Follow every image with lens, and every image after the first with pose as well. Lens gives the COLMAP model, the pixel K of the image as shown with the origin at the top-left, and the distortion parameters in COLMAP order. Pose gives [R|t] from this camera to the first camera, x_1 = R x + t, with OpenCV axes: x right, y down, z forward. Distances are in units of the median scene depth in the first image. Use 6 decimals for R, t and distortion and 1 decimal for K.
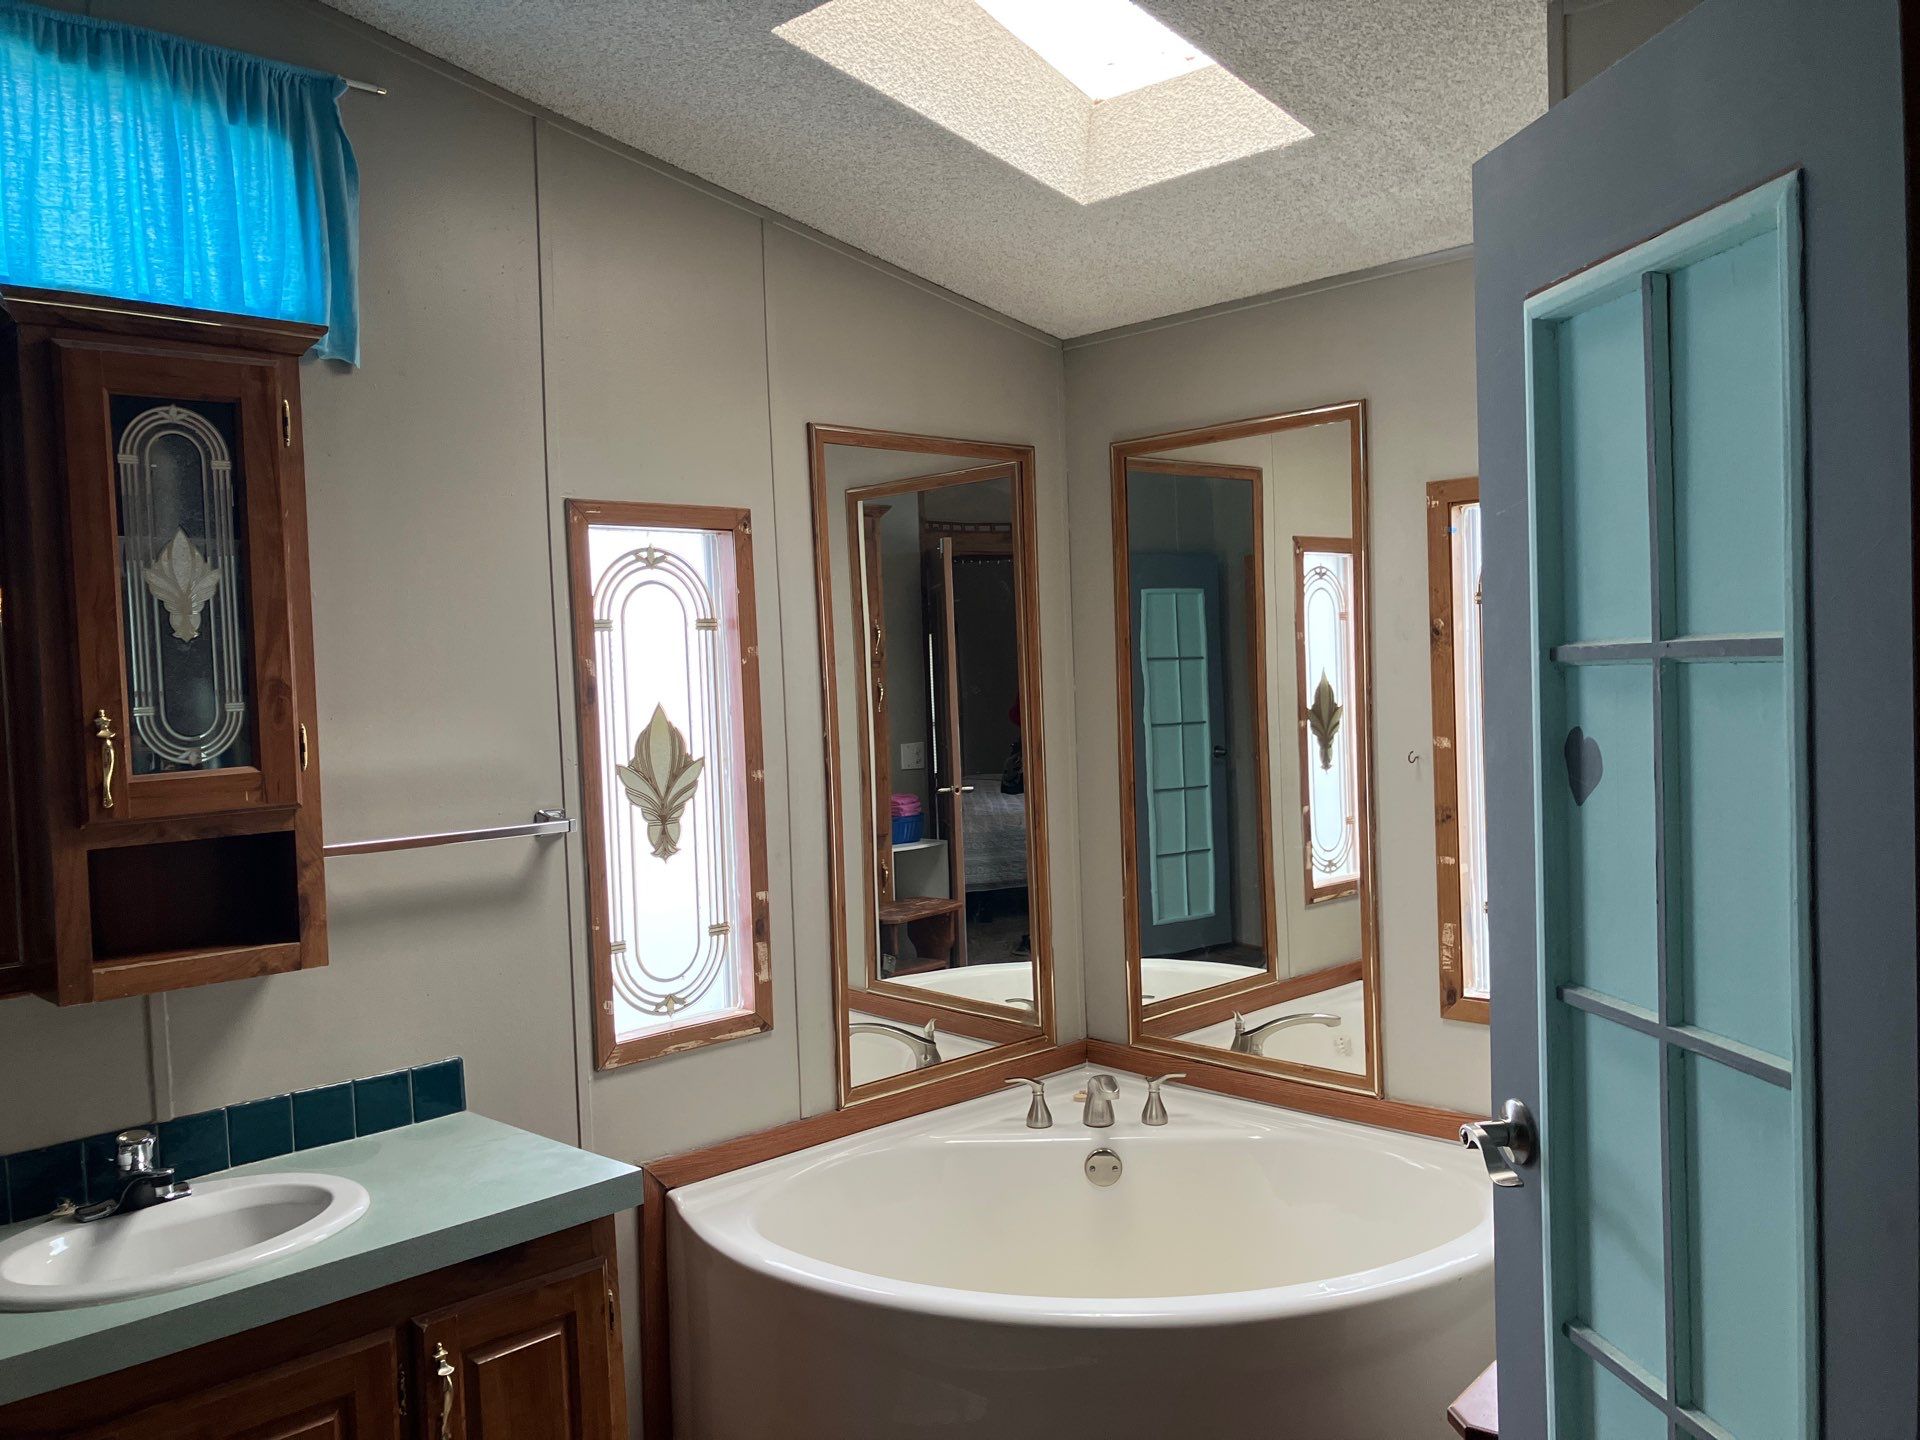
lens RADIAL K [[1564.2, 0, 954.6], [0, 1564.2, 722.9], [0, 0, 1]] dist [0.008895, -0.000713]
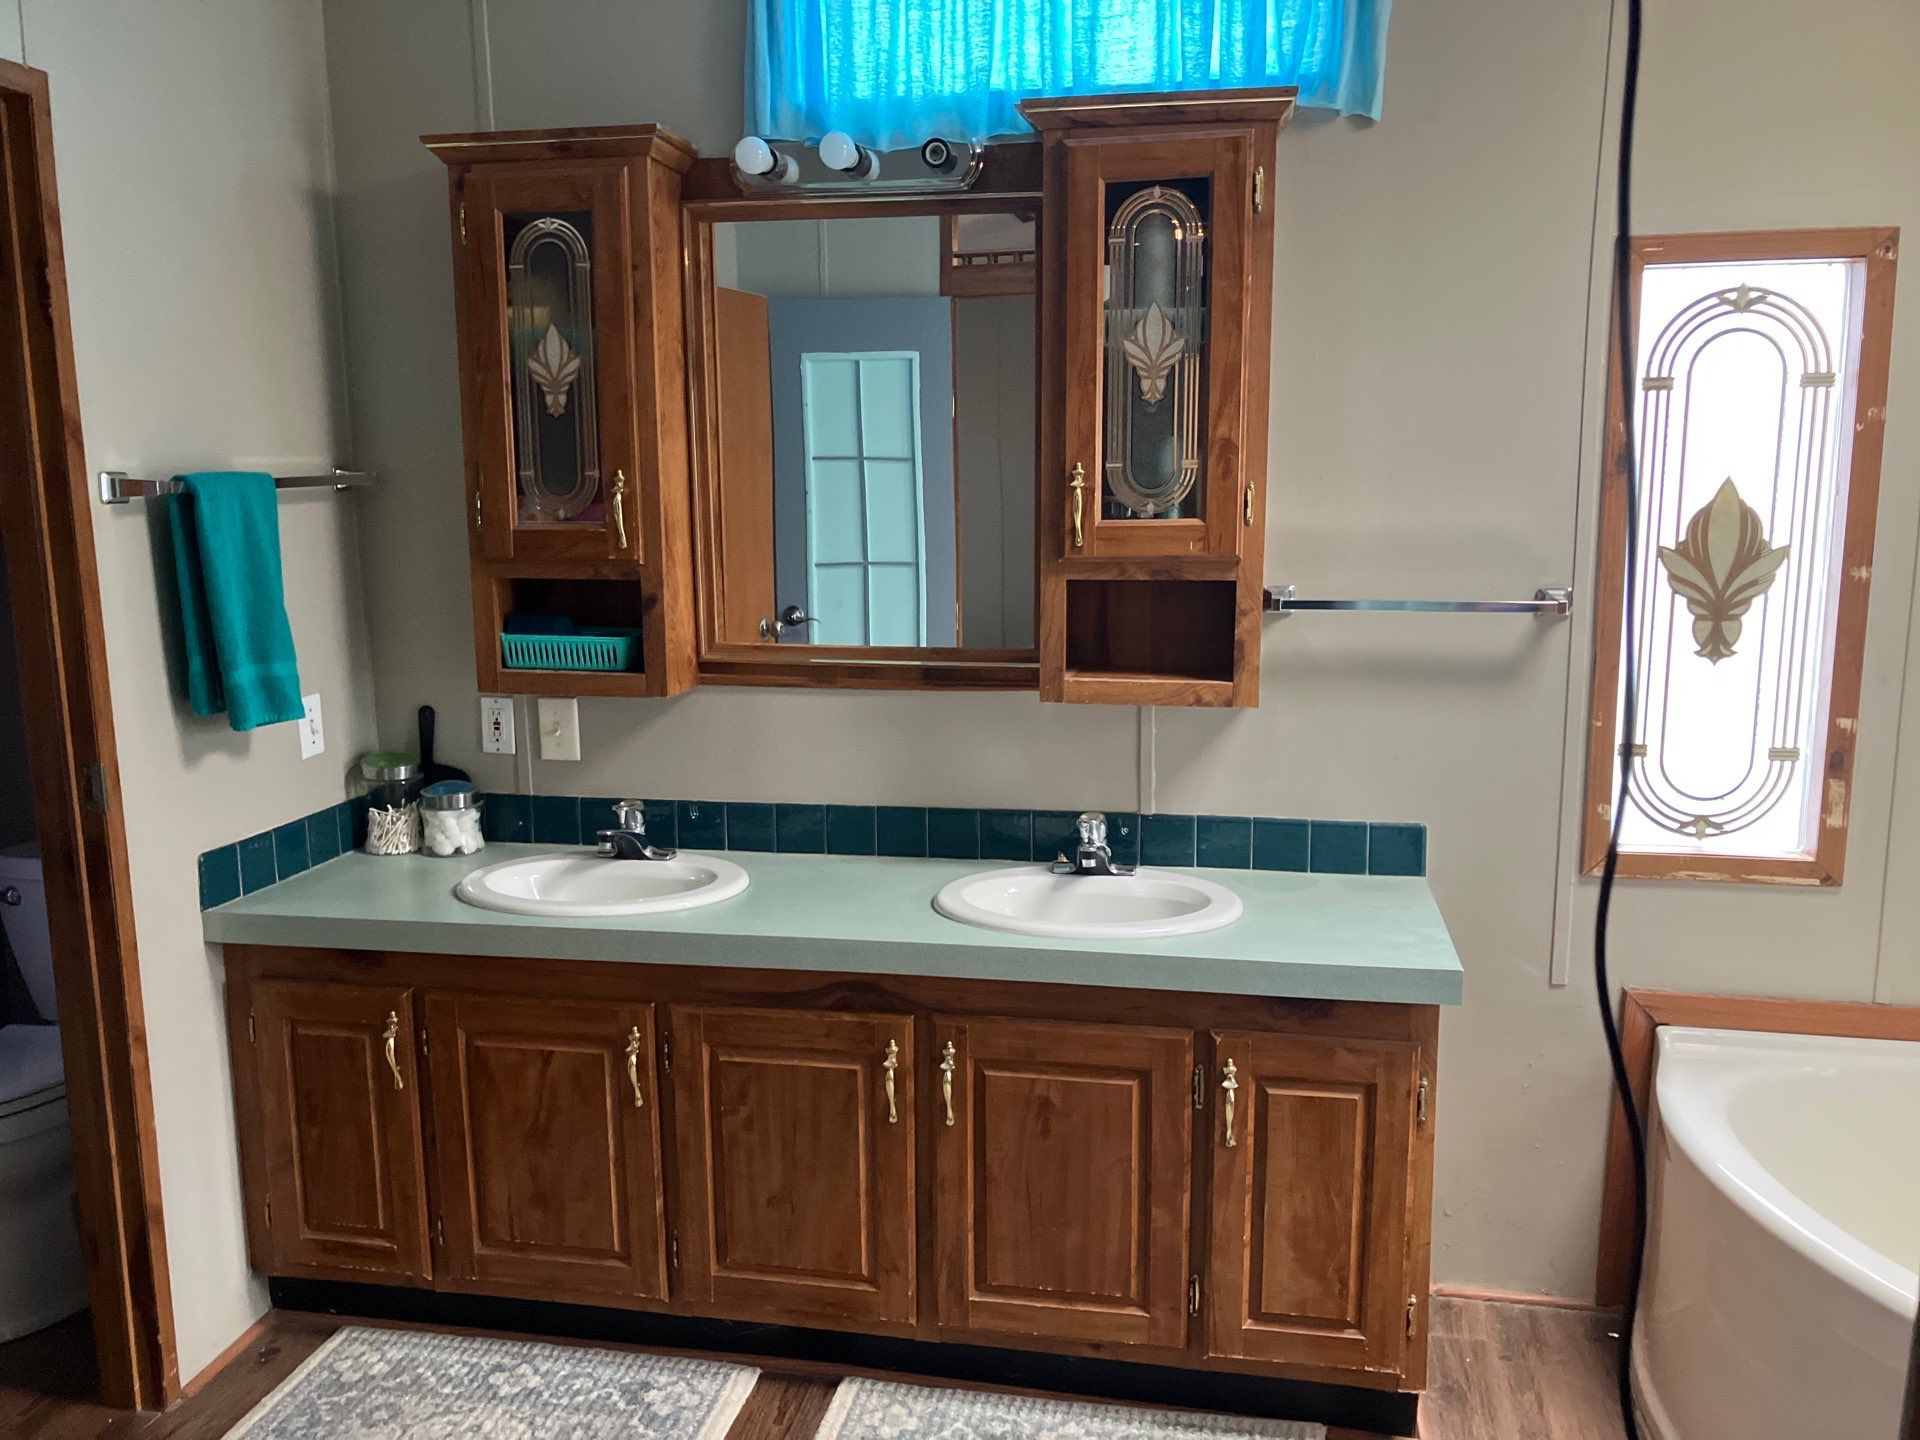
lens RADIAL K [[1549.5, 0, 934.9], [0, 1549.5, 731.2], [0, 0, 1]] dist [0.030459, -0.040691]
pose [[0.563279, 0.174645, -0.807599, 0.336272], [-0.042494, 0.982236, 0.182772, -0.016296], [0.825174, -0.068634, 0.560694, 0.204075]]
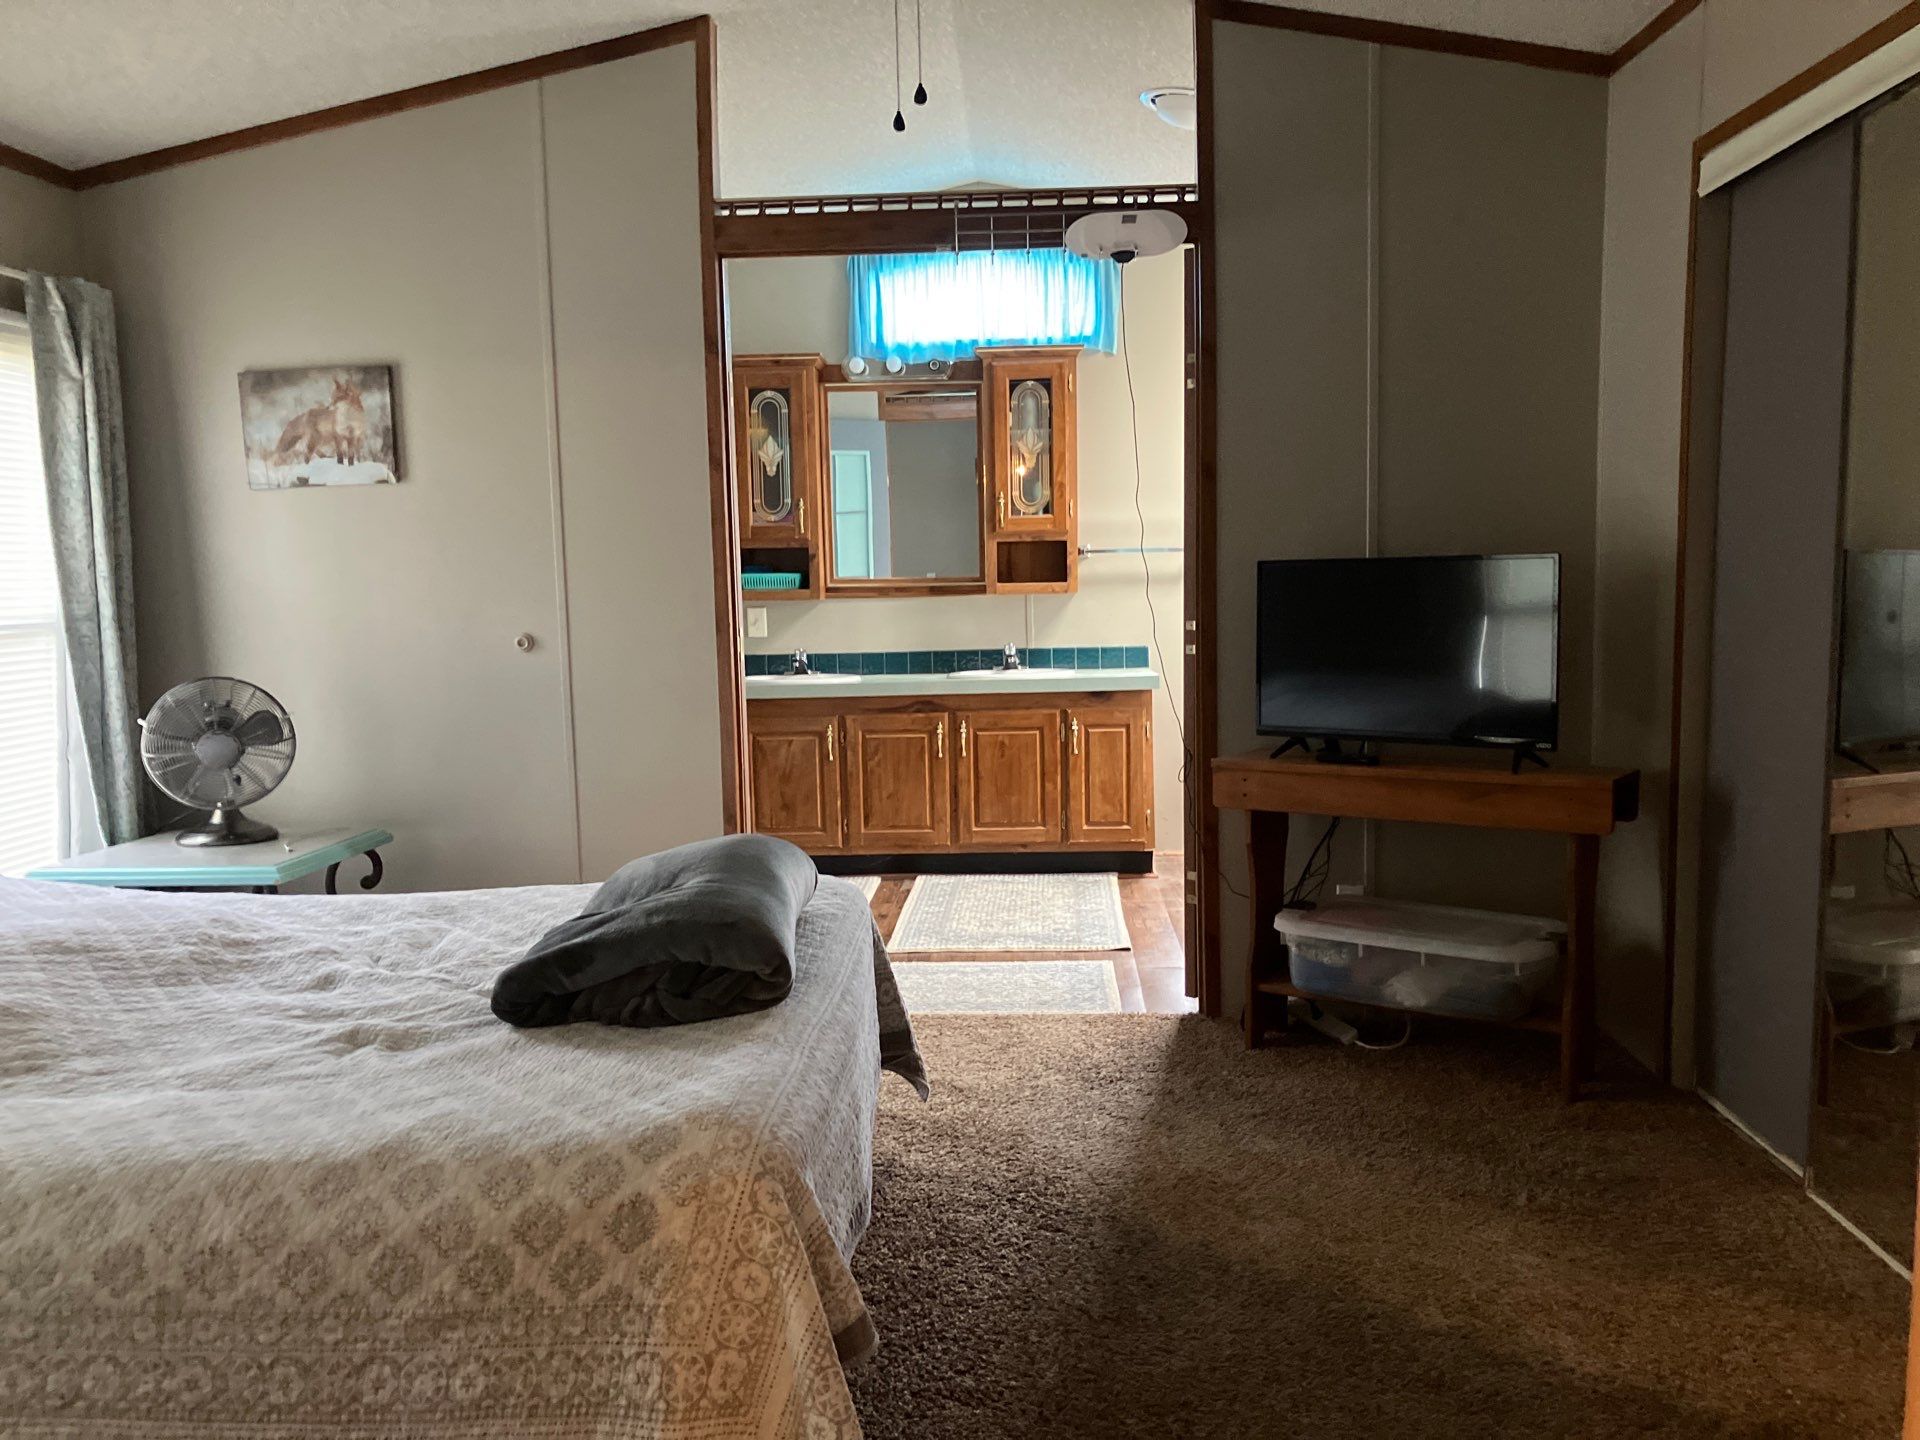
lens RADIAL K [[1592.2, 0, 949.7], [0, 1592.2, 743.1], [0, 0, 1]] dist [0.011392, 0.004425]
pose [[0.677814, 0.106954, -0.727412, 1.377640], [-0.030892, 0.992632, 0.117165, 0.096098], [0.734584, -0.056945, 0.676124, -0.944356]]
